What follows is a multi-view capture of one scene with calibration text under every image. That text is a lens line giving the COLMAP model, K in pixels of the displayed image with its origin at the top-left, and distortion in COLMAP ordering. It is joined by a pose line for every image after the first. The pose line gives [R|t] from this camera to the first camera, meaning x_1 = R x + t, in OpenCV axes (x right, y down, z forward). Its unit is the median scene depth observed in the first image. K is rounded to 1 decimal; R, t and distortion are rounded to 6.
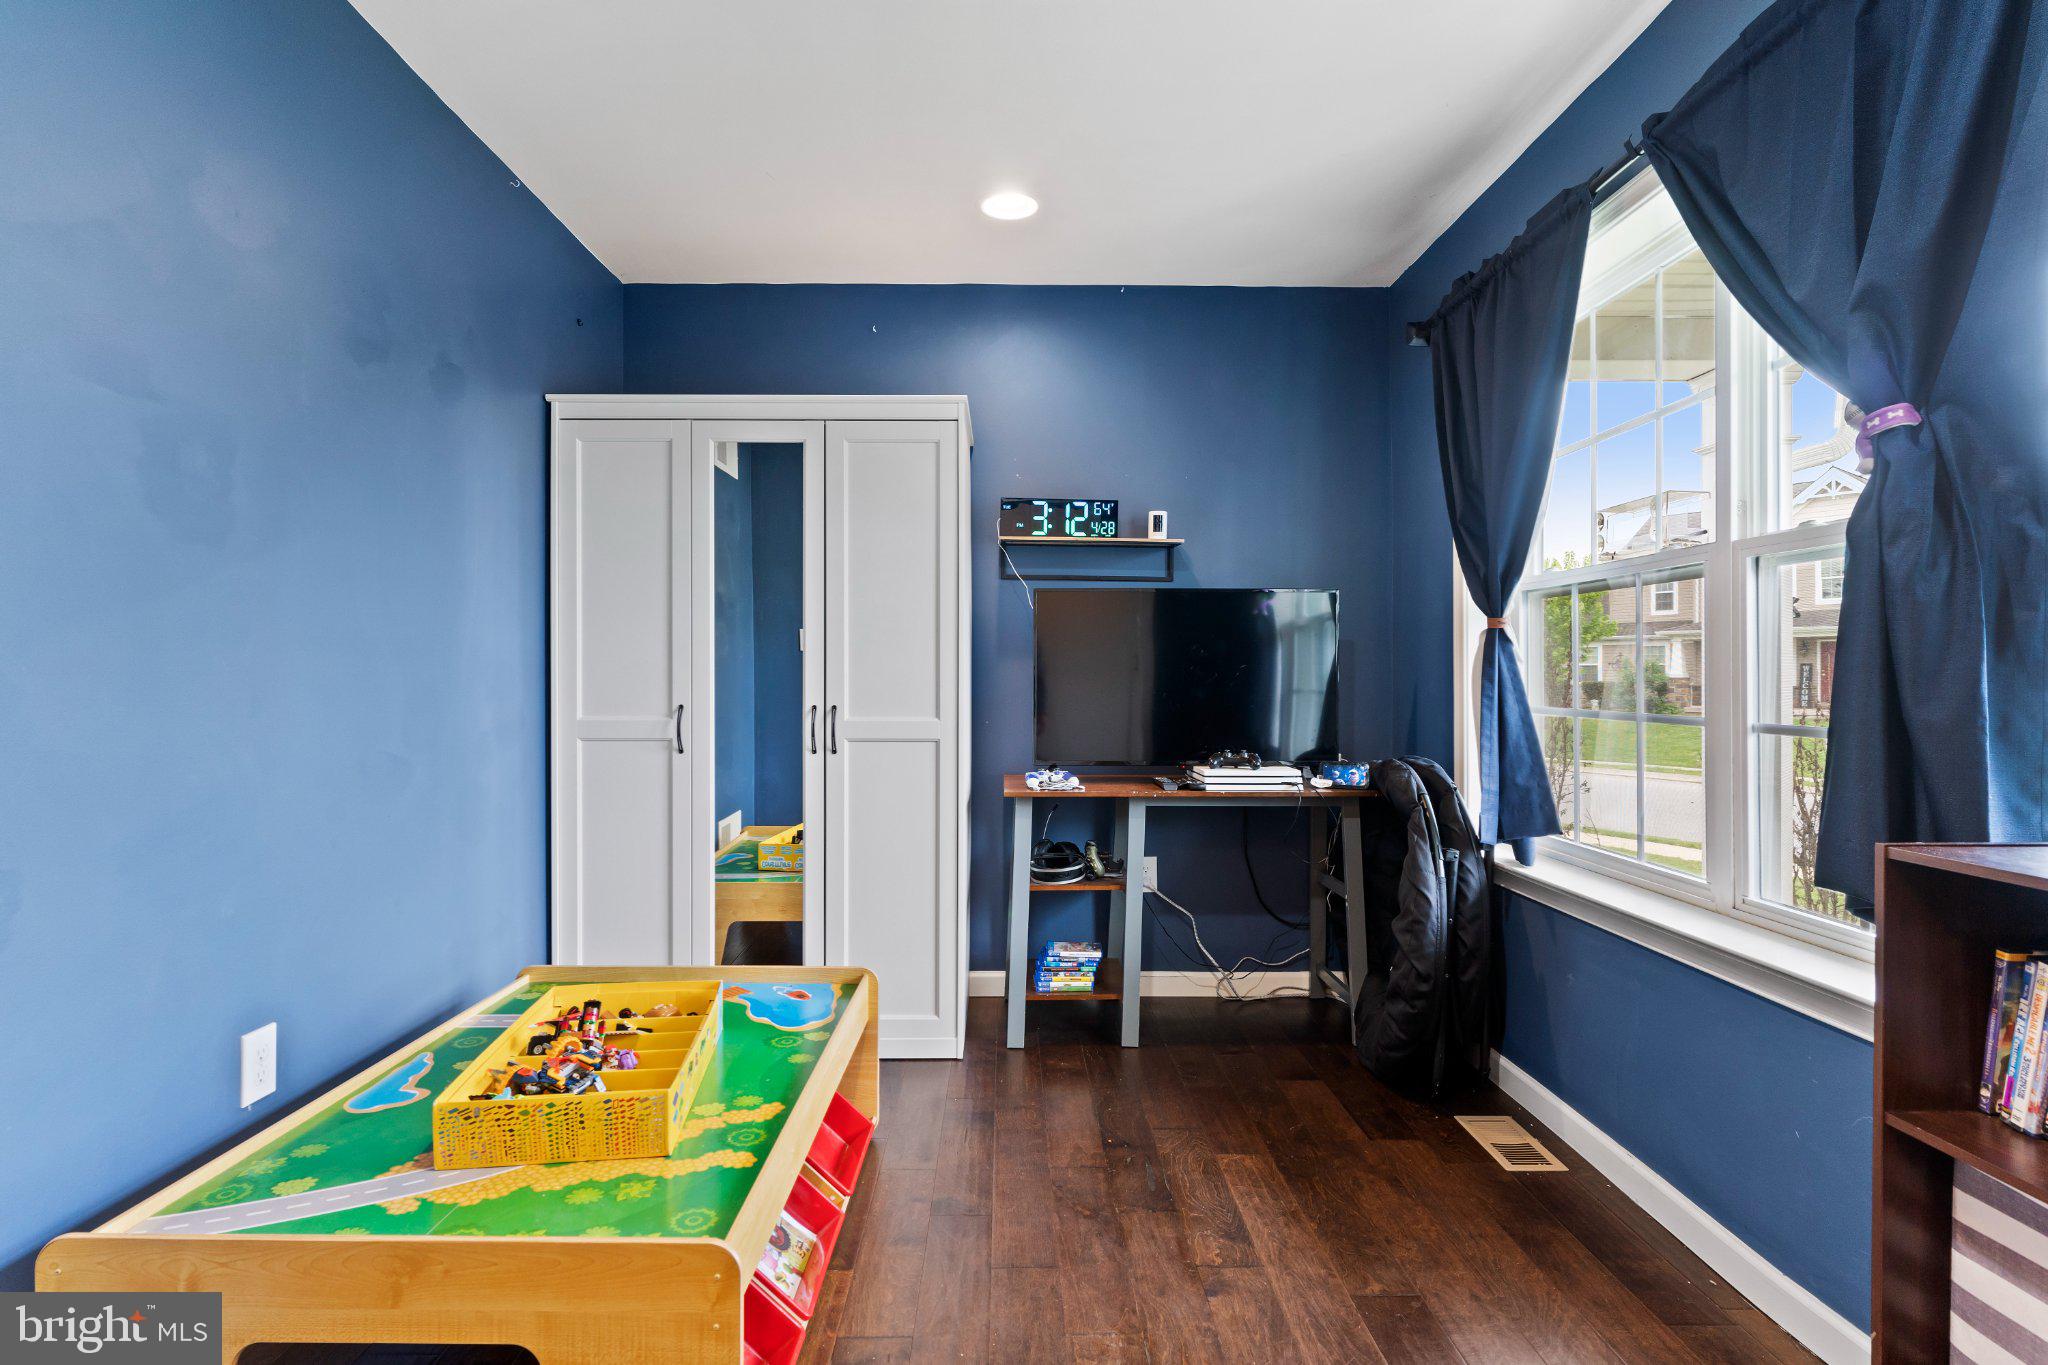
lens RADIAL K [[1062.7, 0, 1031.8], [0, 1062.7, 679.9], [0, 0, 1]] dist [-0.010166, 0.007425]
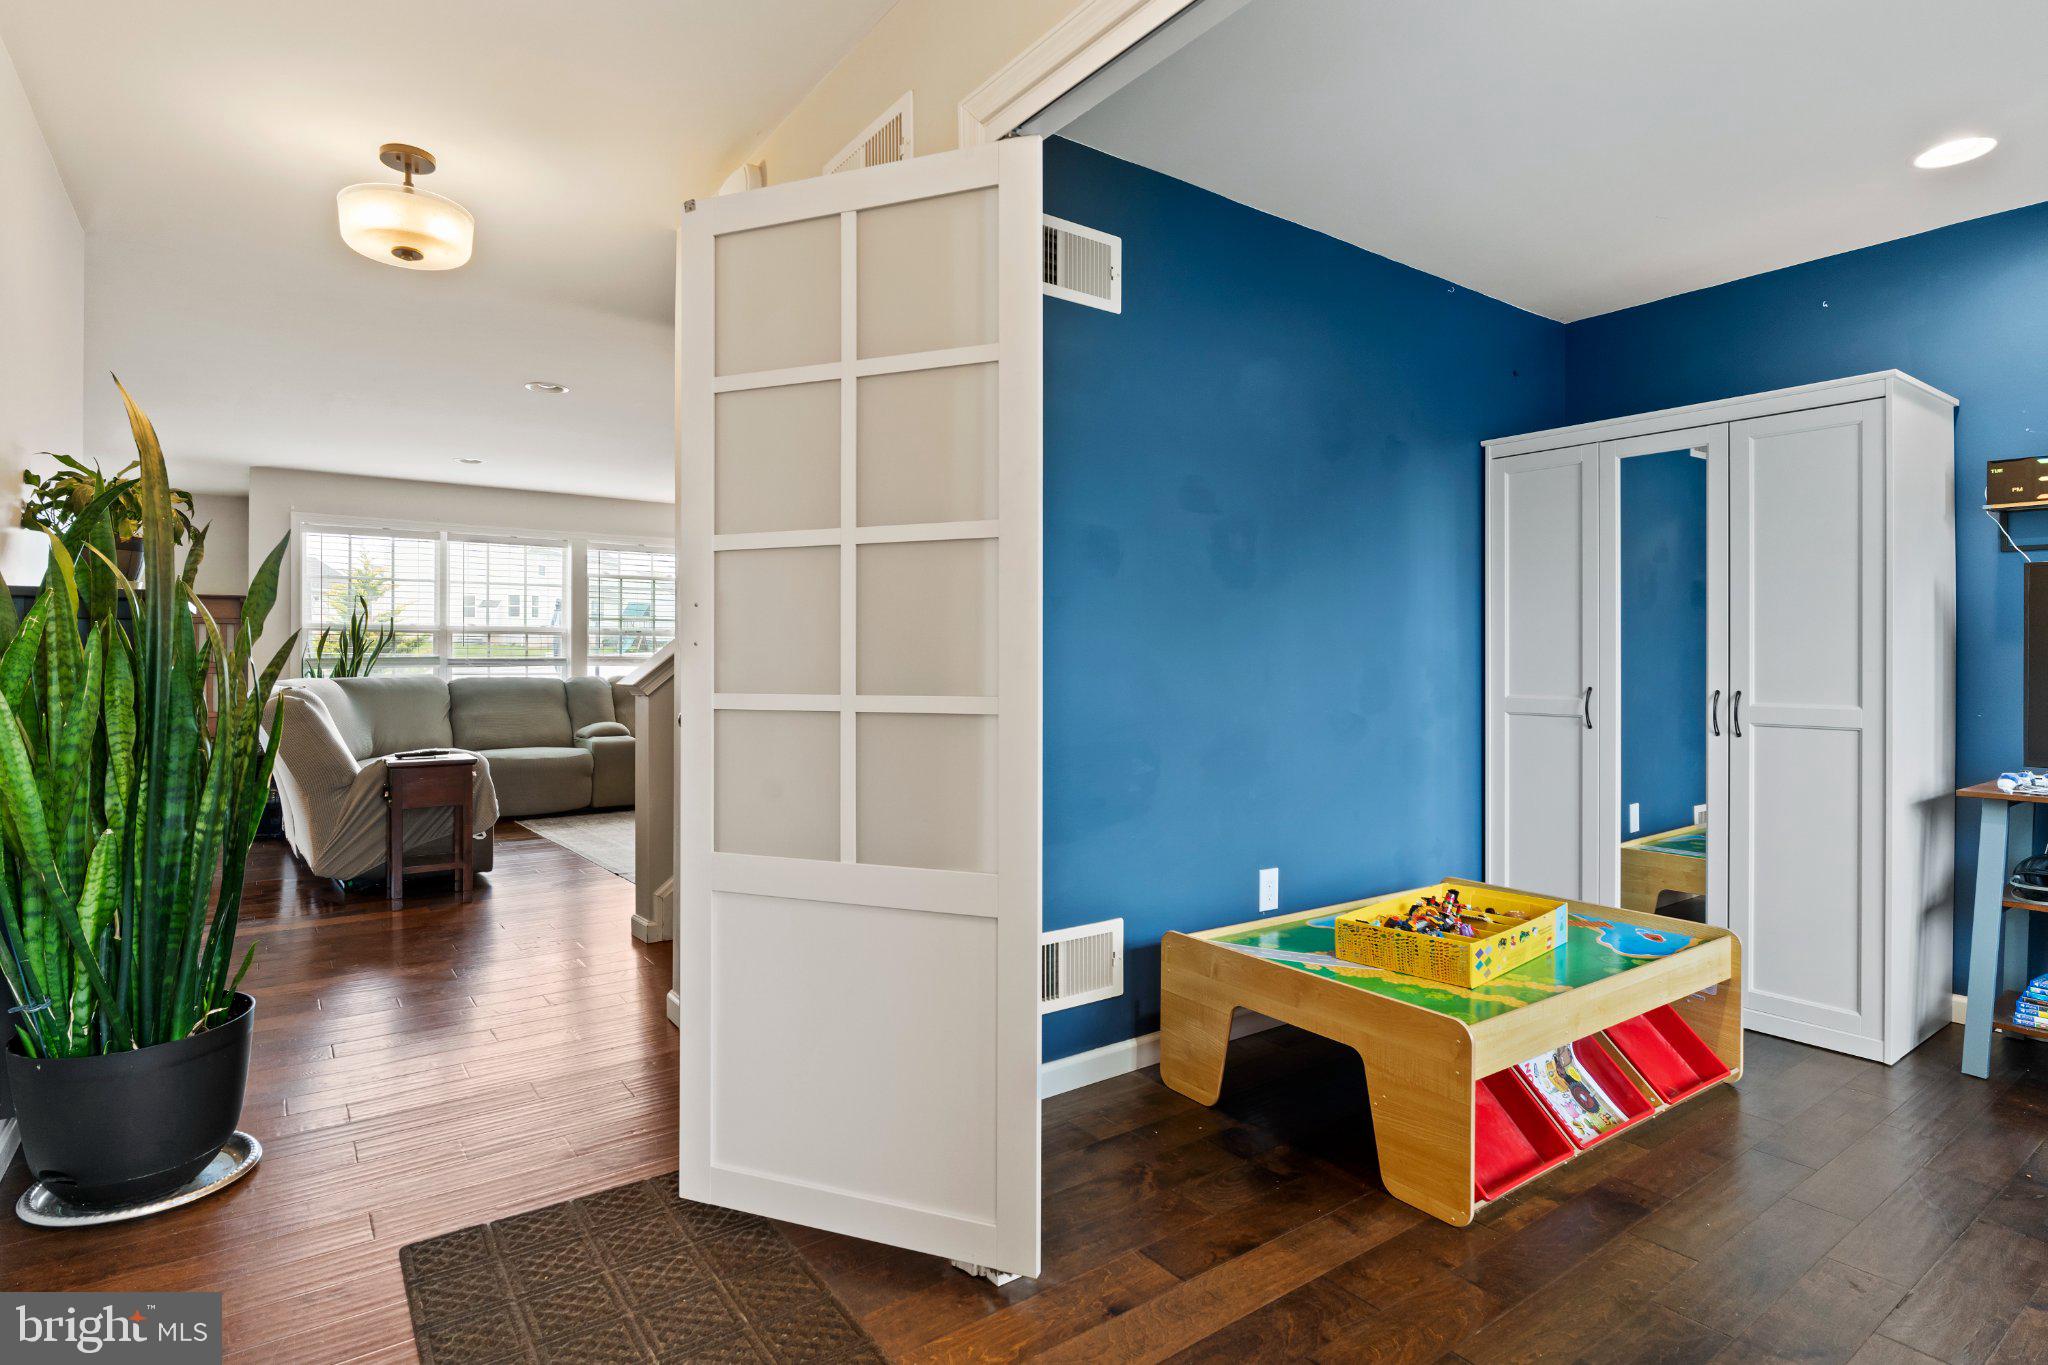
lens RADIAL K [[1062.7, 0, 1011.1], [0, 1062.7, 661.1], [0, 0, 1]] dist [-0.010166, 0.007425]
pose [[0.577065, 0.001760, -0.816696, 0.256193], [-0.003279, 0.999995, -0.000161, -0.003155], [0.816692, 0.002771, 0.577067, -0.196420]]
